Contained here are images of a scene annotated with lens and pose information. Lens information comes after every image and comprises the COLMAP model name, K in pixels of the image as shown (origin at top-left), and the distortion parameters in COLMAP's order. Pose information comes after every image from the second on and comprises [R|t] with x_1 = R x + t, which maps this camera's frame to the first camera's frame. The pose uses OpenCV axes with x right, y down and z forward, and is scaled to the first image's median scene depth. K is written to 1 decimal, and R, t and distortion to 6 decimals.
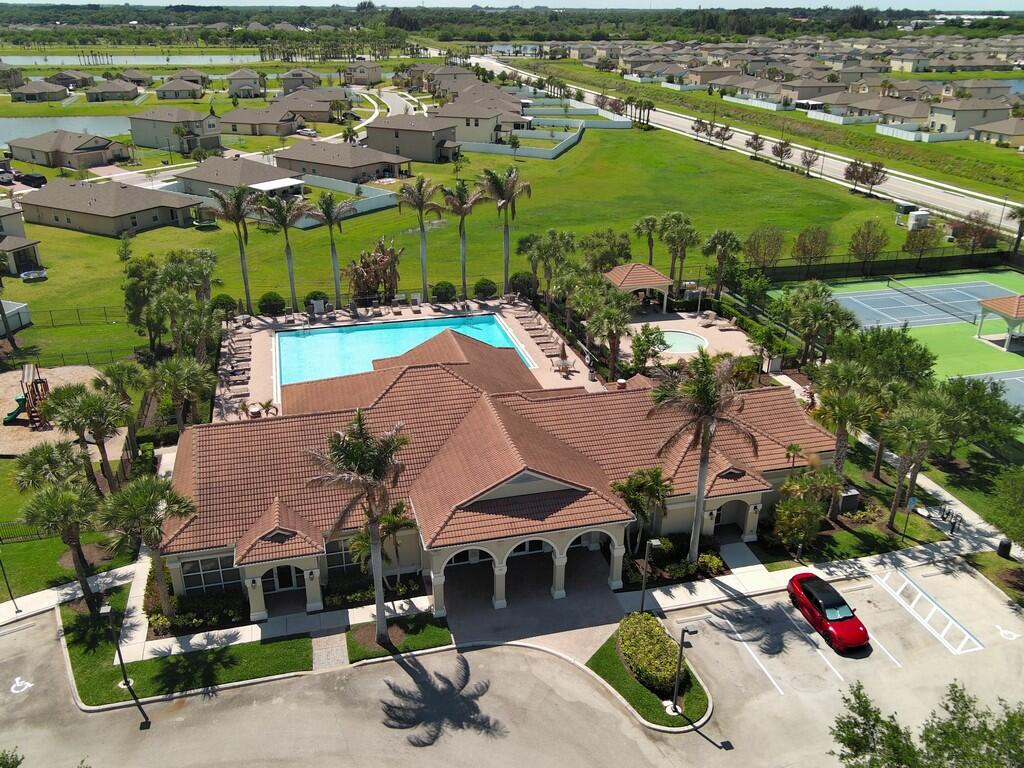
lens RADIAL K [[846.6, 0, 512.0], [0, 846.6, 385.6], [0, 0, 1]] dist [0.001375, -0.007007]
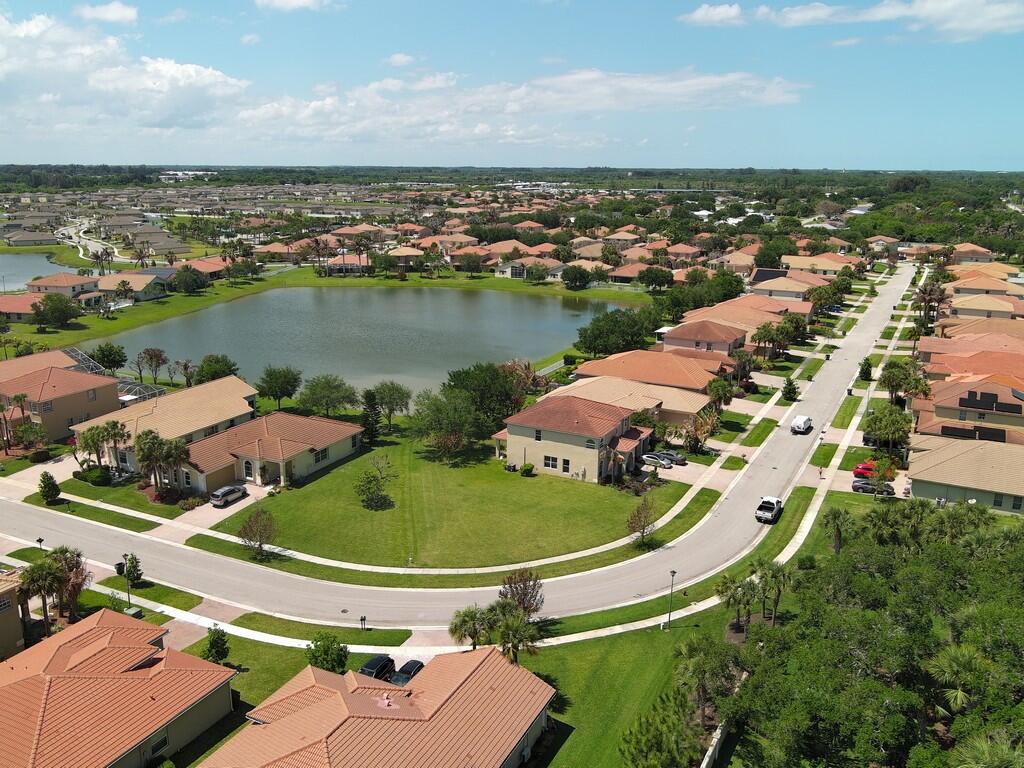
lens RADIAL K [[846.6, 0, 511.8], [0, 846.6, 382.2], [0, 0, 1]] dist [0.001375, -0.007007]
pose [[0.665799, -0.186808, 0.722367, -1.272008], [0.302437, 0.952618, -0.032401, 0.694304], [-0.682088, 0.240043, 0.690750, -1.700594]]
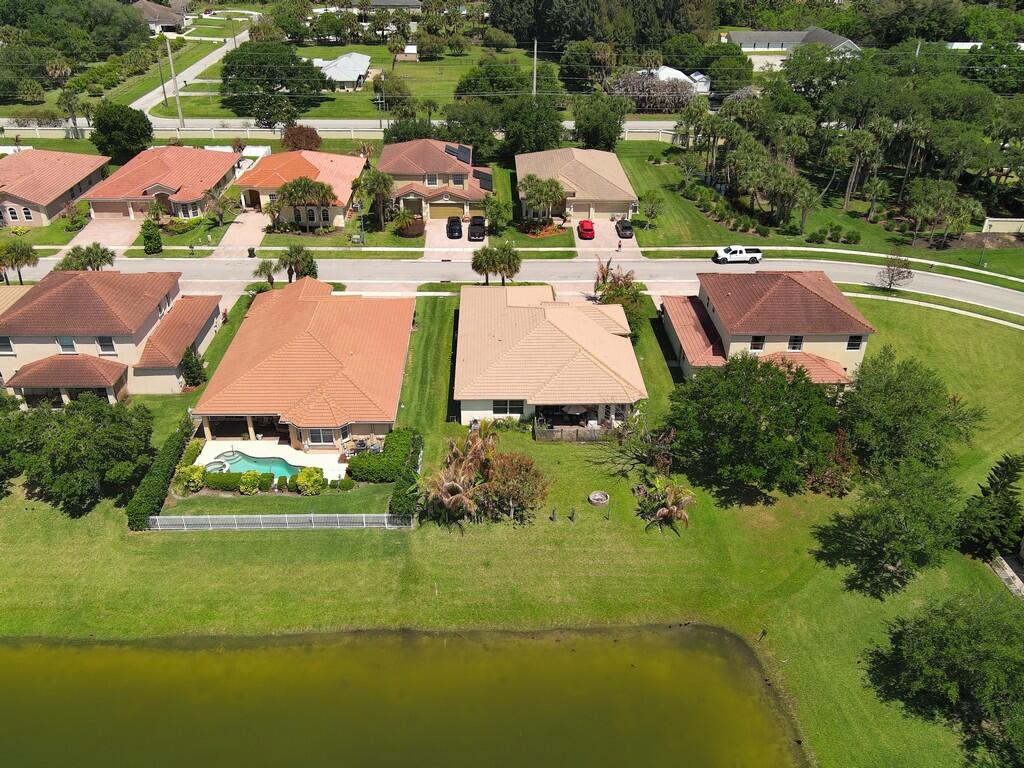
lens RADIAL K [[846.6, 0, 512.4], [0, 846.6, 380.7], [0, 0, 1]] dist [0.001375, -0.007007]
pose [[-0.977518, -0.120258, 0.173195, -0.834256], [0.069709, 0.590899, 0.803728, 0.423388], [-0.198995, 0.797732, -0.569232, -1.102757]]
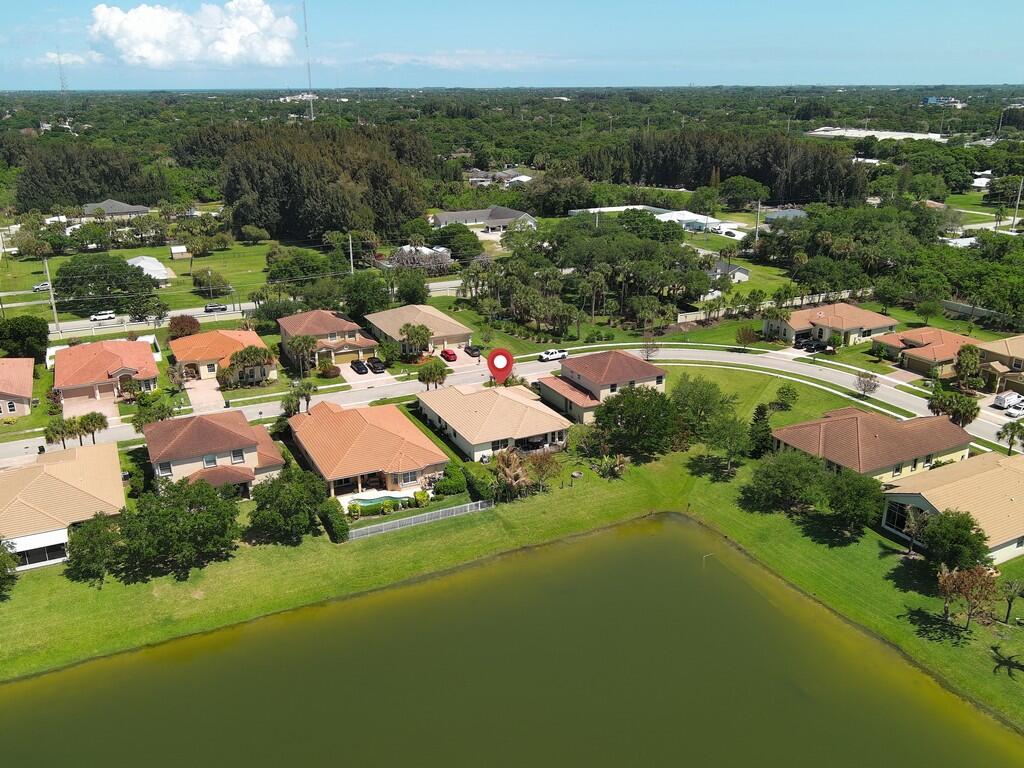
lens RADIAL K [[846.6, 0, 513.9], [0, 846.6, 417.1], [0, 0, 1]] dist [0.001375, -0.007007]
pose [[-0.975345, 0.077540, -0.206615, -0.672453], [-0.092592, 0.706066, 0.702066, 0.293072], [0.200322, 0.703888, -0.681479, -0.916554]]
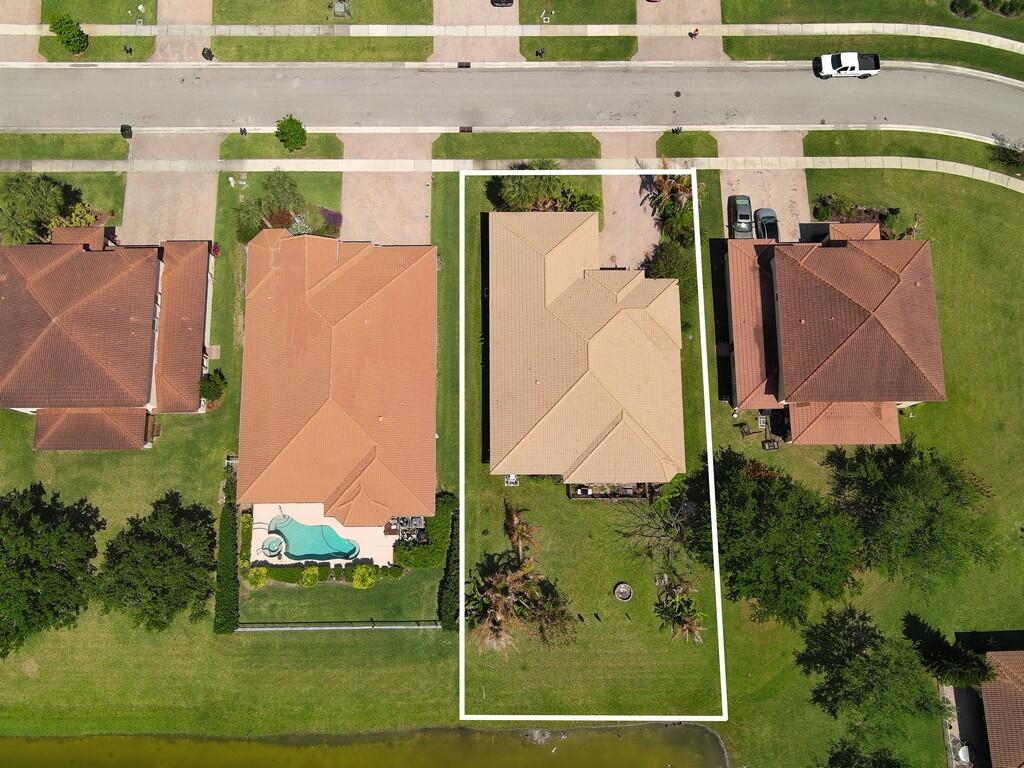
lens RADIAL K [[846.6, 0, 509.9], [0, 846.6, 386.7], [0, 0, 1]] dist [0.001375, -0.007007]
pose [[-0.973616, -0.227024, 0.023069, -0.763869], [0.074849, -0.222215, 0.972120, 0.379009], [-0.215569, 0.948198, 0.233345, -1.387318]]
